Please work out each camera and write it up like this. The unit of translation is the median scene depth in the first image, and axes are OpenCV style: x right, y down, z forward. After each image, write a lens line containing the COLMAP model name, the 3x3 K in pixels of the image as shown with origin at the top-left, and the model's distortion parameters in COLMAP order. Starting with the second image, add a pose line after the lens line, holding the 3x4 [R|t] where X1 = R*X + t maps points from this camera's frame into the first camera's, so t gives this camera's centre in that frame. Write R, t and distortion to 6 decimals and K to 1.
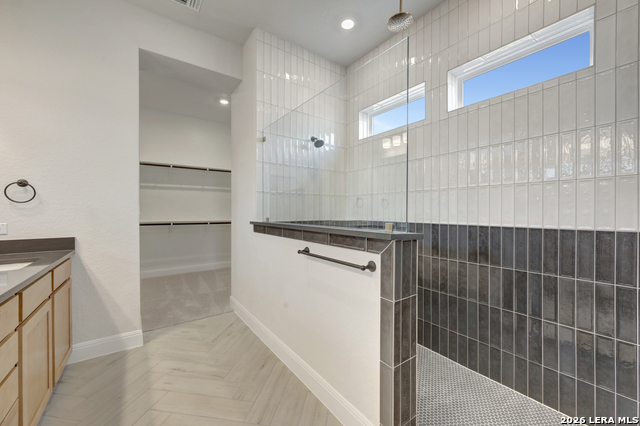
lens RADIAL K [[253.2, 0, 319.1], [0, 253.2, 213.7], [0, 0, 1]] dist [-0.001414, 0.000213]
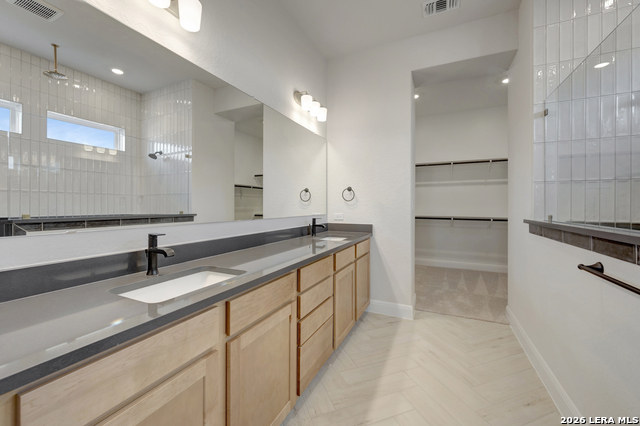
lens RADIAL K [[253.2, 0, 317.7], [0, 253.2, 206.5], [0, 0, 1]] dist [-0.001414, 0.000213]
pose [[0.477911, 0.003085, -0.878403, 0.122735], [-0.011293, 0.999933, -0.002633, -0.001526], [0.878336, 0.011178, 0.477914, 0.036722]]
